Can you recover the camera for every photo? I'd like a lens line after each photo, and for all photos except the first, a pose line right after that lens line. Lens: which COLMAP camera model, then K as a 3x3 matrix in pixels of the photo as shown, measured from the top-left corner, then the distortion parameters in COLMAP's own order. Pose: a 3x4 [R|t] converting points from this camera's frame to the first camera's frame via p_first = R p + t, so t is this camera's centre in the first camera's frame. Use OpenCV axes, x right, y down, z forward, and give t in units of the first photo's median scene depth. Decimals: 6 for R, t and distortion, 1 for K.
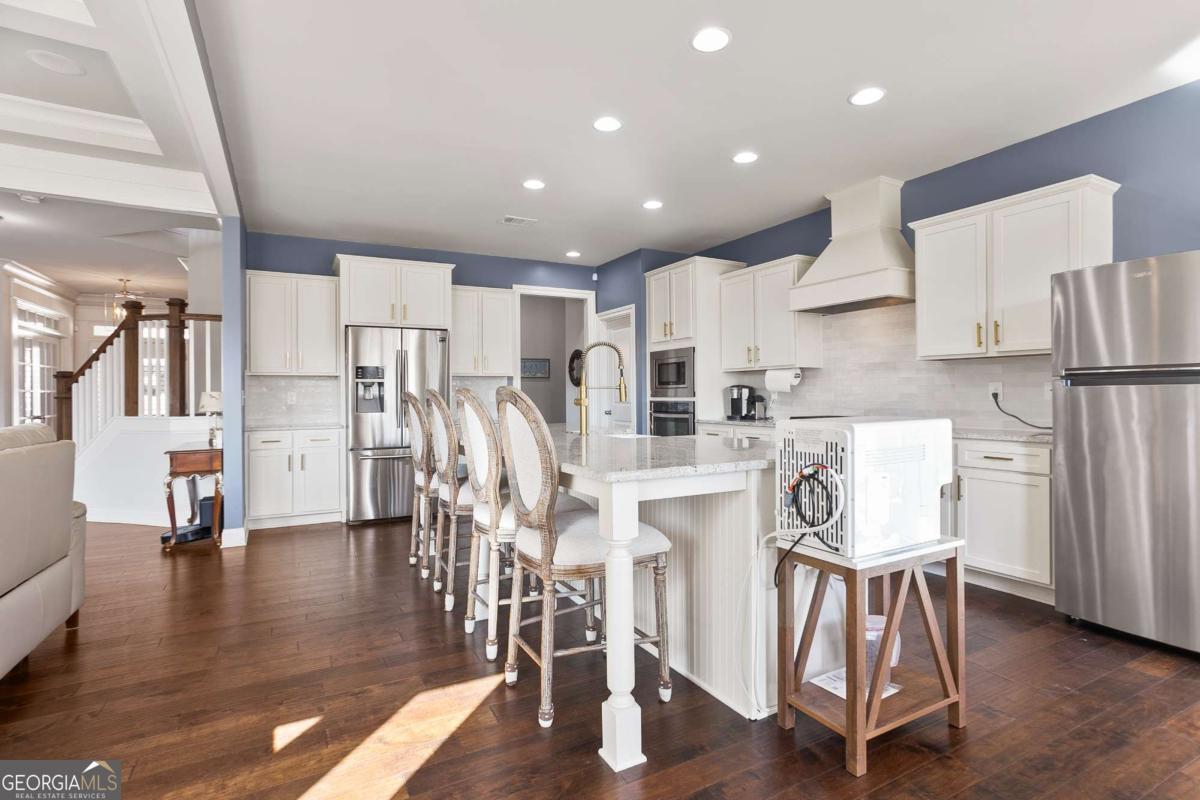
lens RADIAL K [[610.1, 0, 601.9], [0, 610.1, 400.1], [0, 0, 1]] dist [-0.001941, -0.000100]
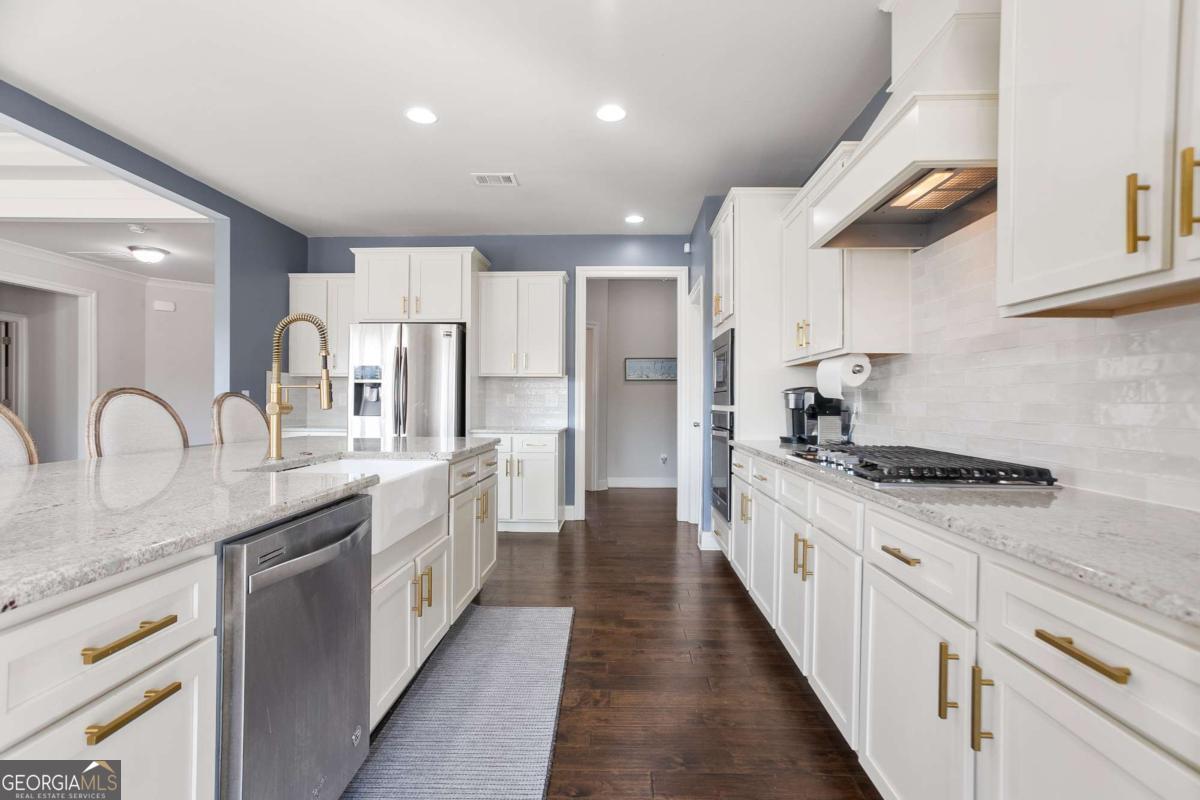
lens RADIAL K [[589.3, 0, 600.7], [0, 589.3, 402.4], [0, 0, 1]] dist [0.085218, -0.000006]
pose [[0.863958, 0.010655, -0.503451, 0.347227], [-0.011014, 0.999937, 0.002262, -0.008285], [0.503443, 0.003591, 0.864021, 0.375748]]
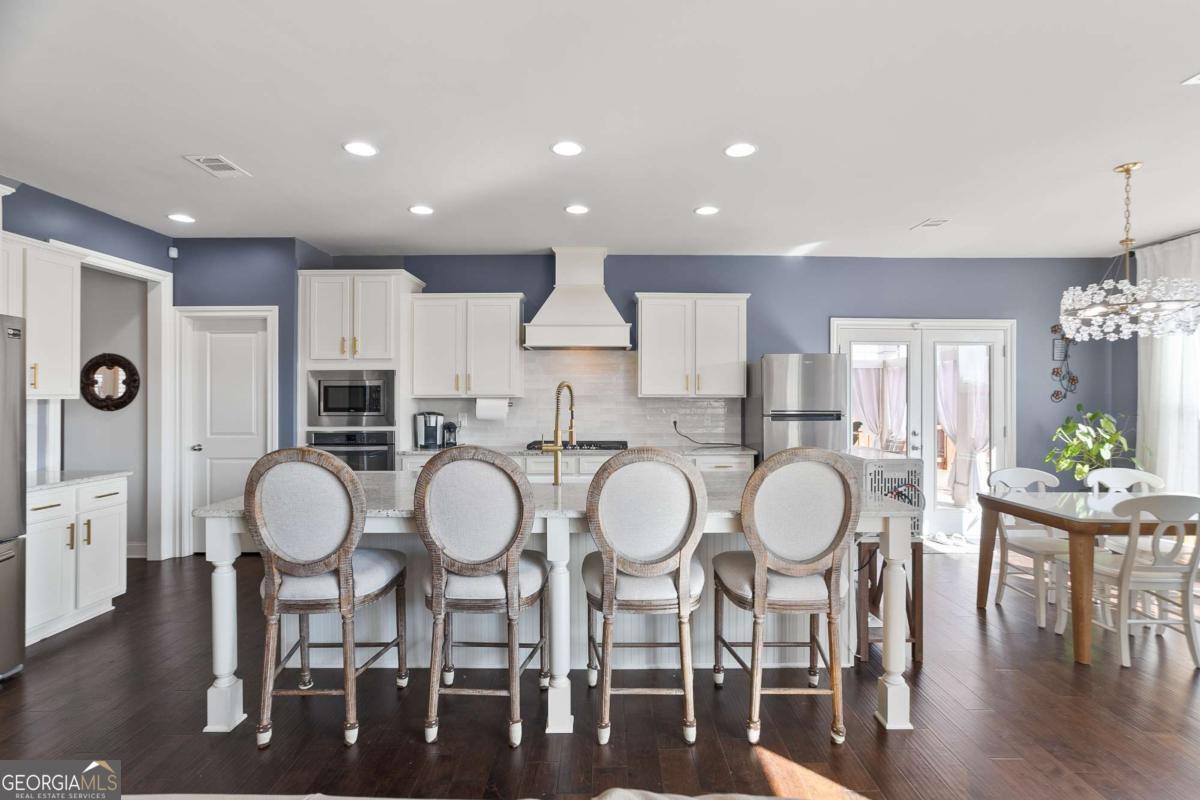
lens RADIAL K [[607.6, 0, 600.5], [0, 607.6, 409.9], [0, 0, 1]] dist [-0.025663, 0.000030]
pose [[0.471357, -0.010112, 0.881884, -0.484546], [0.004520, 0.999949, 0.009050, -0.035511], [-0.881931, -0.000280, 0.471379, 0.319868]]
